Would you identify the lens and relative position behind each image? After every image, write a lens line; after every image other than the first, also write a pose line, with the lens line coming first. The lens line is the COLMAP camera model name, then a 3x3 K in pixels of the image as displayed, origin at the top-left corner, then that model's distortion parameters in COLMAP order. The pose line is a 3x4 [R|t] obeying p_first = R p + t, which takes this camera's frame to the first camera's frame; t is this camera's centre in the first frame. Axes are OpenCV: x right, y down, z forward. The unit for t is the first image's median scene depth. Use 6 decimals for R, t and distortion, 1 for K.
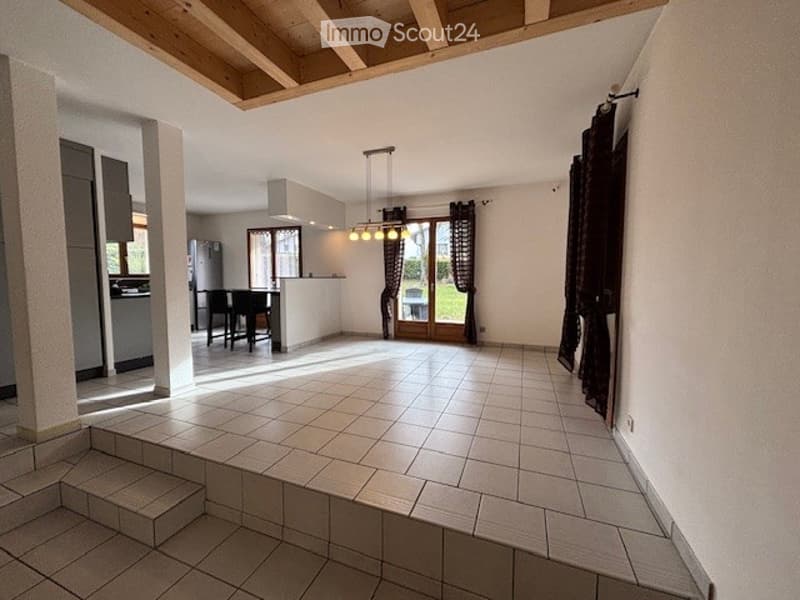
lens RADIAL K [[323.4, 0, 399.1], [0, 323.4, 296.3], [0, 0, 1]] dist [-0.002502, -0.000142]
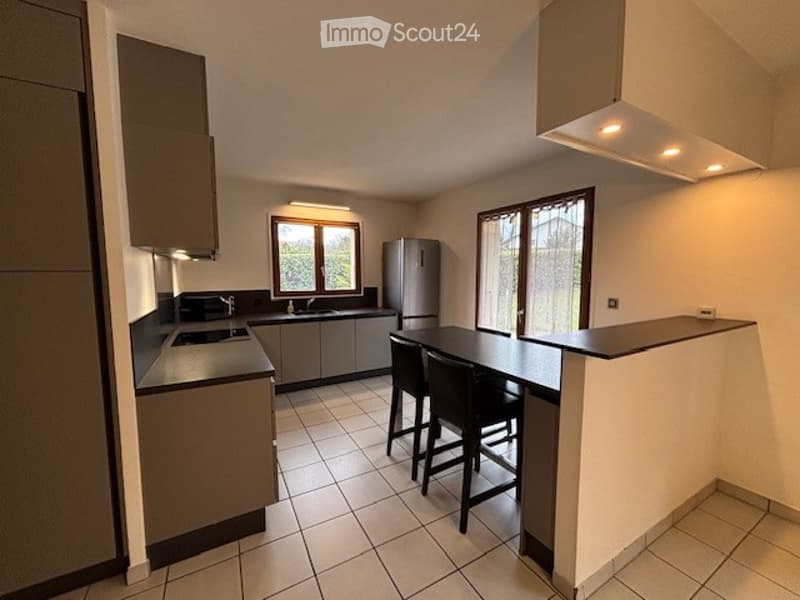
lens RADIAL K [[323.4, 0, 401.6], [0, 323.4, 299.3], [0, 0, 1]] dist [-0.002502, -0.000142]
pose [[0.772431, 0.049821, -0.633142, -0.363891], [-0.036800, 0.998754, 0.033695, -0.124612], [0.634032, -0.002728, 0.773302, 0.835615]]
